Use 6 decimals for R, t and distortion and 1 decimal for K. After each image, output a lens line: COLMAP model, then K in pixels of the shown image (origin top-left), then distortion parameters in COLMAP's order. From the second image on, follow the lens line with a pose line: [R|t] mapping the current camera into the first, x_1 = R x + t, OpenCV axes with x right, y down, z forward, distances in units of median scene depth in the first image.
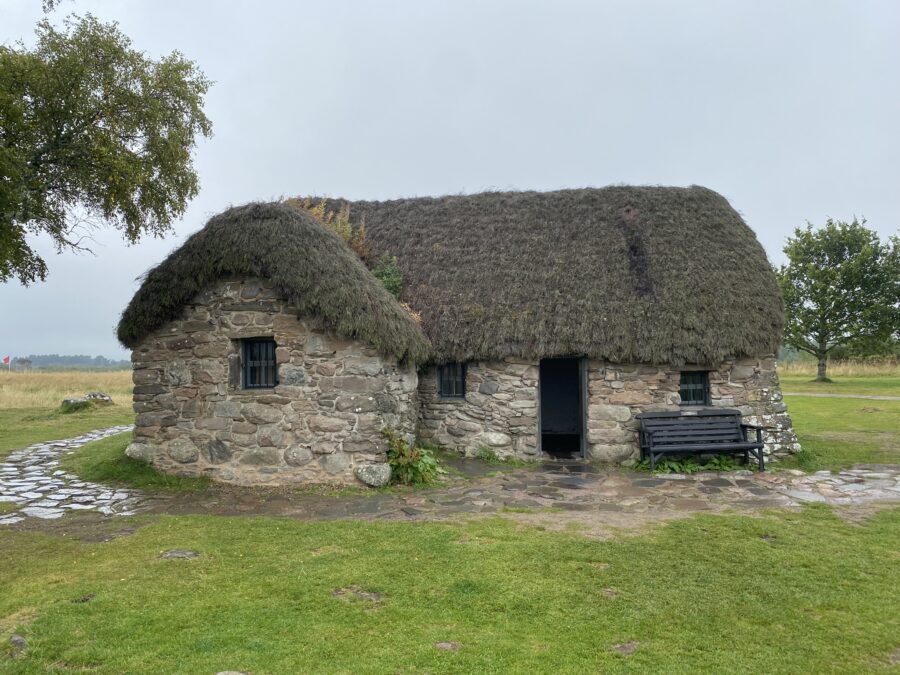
lens RADIAL K [[691.9, 0, 445.3], [0, 691.9, 330.3], [0, 0, 1]] dist [0.063612, -0.070611]
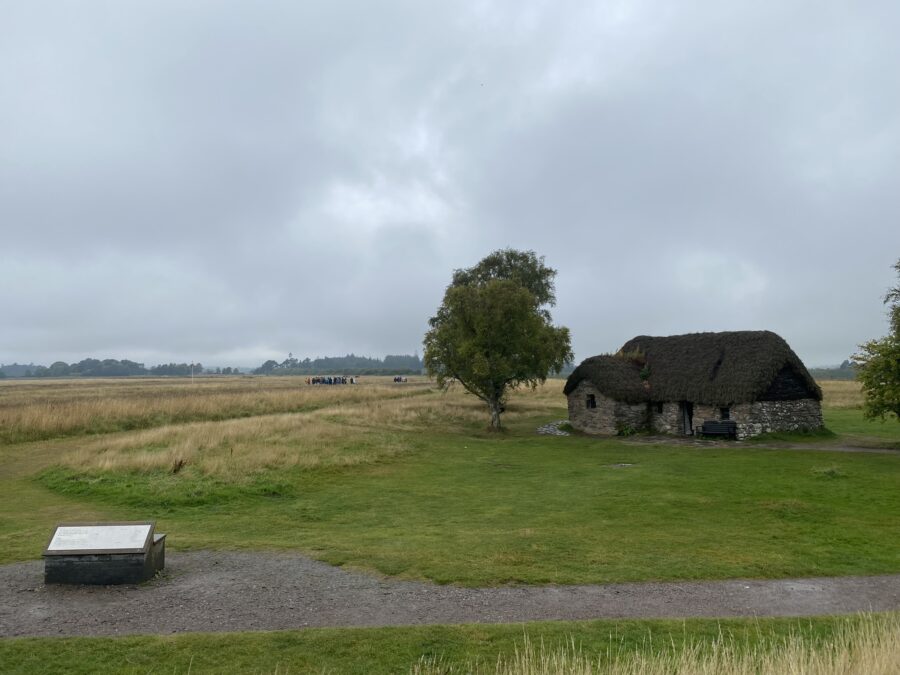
lens RADIAL K [[691.9, 0, 448.4], [0, 691.9, 336.1], [0, 0, 1]] dist [0.063612, -0.070611]
pose [[0.640016, -0.042139, -0.767205, 2.095313], [0.047073, 0.998770, -0.015589, -0.279027], [0.766918, -0.026138, 0.641212, -1.962096]]
